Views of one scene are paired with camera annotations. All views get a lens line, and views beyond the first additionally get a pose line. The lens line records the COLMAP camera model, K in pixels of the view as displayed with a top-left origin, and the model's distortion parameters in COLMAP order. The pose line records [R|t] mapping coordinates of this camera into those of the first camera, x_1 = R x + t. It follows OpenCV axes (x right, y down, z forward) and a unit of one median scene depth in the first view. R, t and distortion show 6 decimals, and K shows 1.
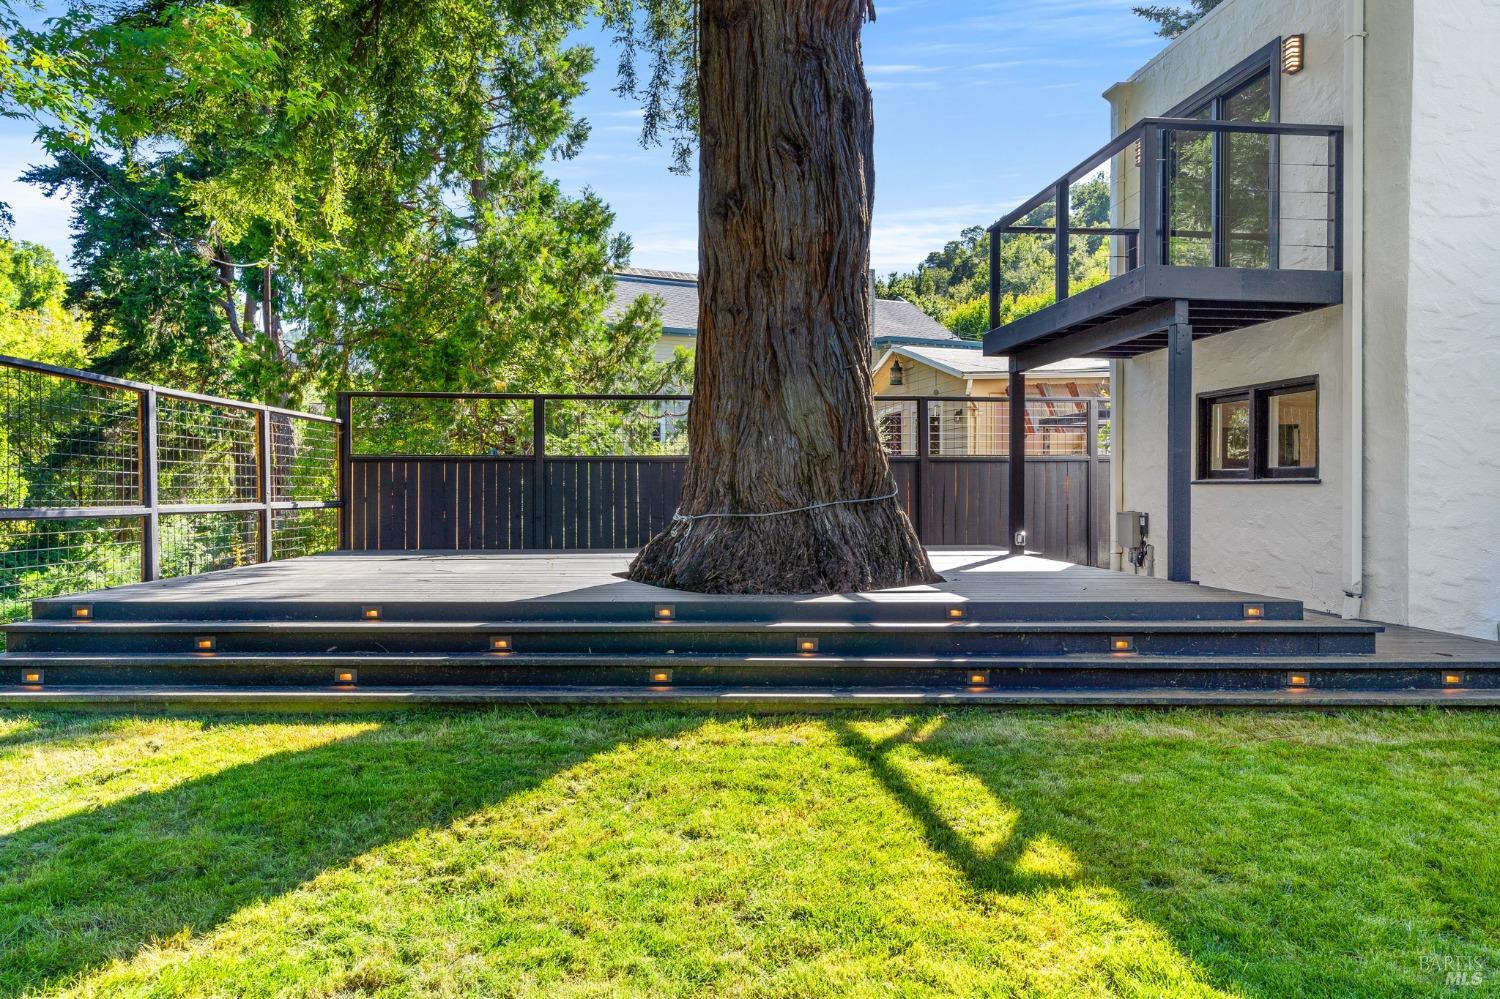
lens RADIAL K [[1071.6, 0, 751.6], [0, 1071.6, 502.6], [0, 0, 1]] dist [0.001326, 0.000648]
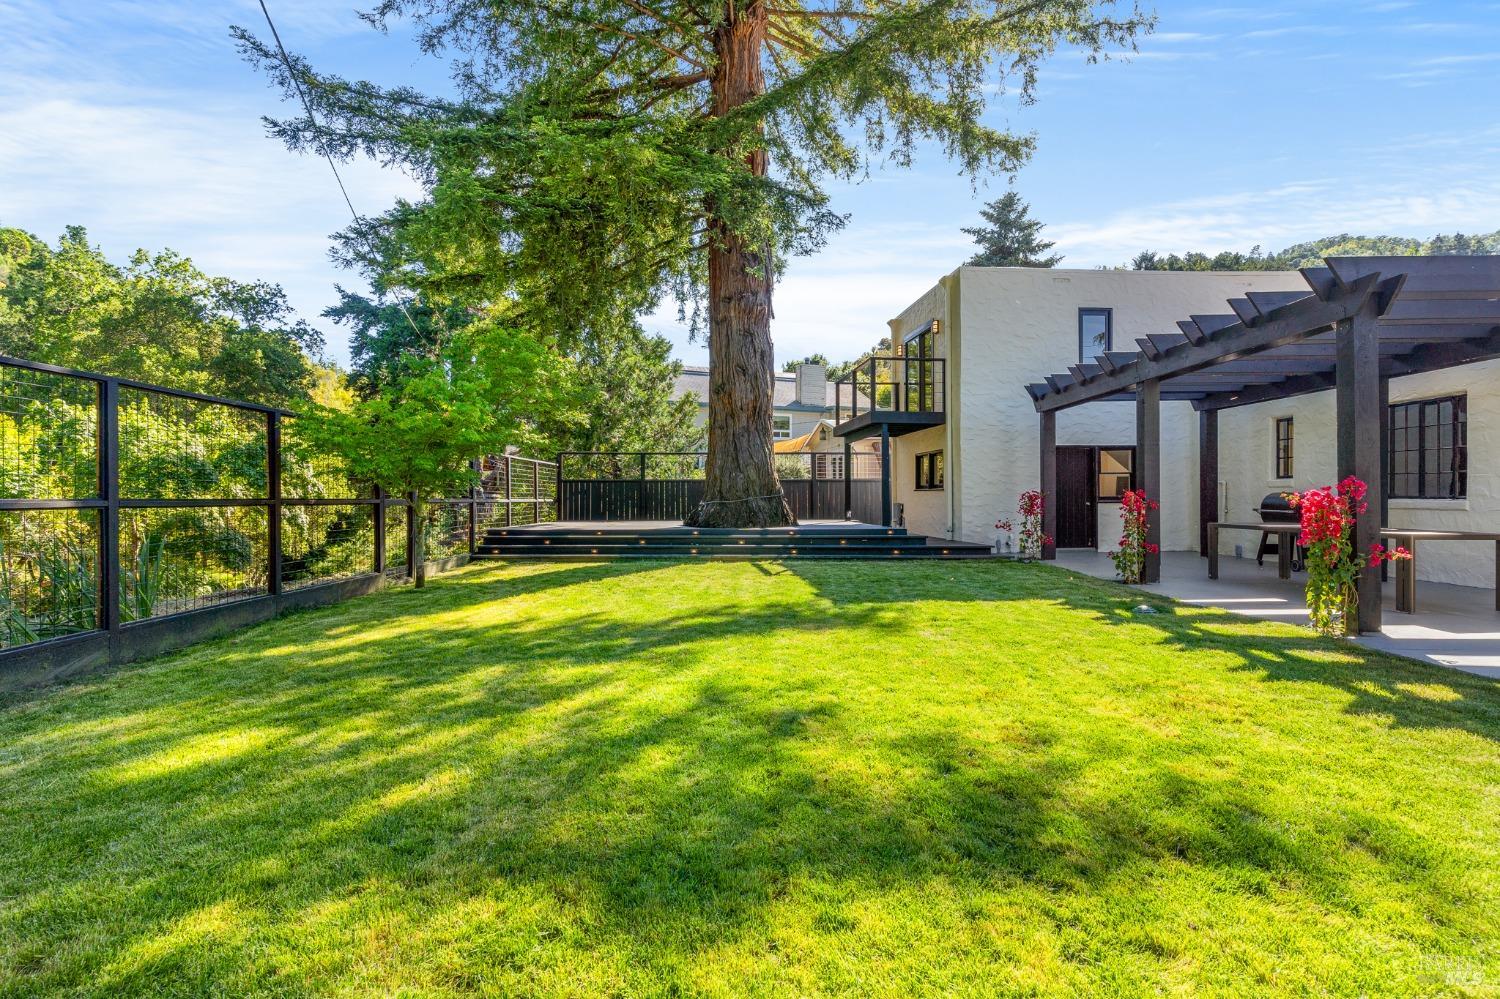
lens RADIAL K [[730.9, 0, 747.9], [0, 730.9, 497.0], [0, 0, 1]] dist [0.005863, -0.002829]
pose [[0.999793, -0.001840, -0.020268, 0.032363], [0.001545, 0.999892, -0.014598, 0.009711], [0.020292, 0.014563, 0.999688, -0.317775]]
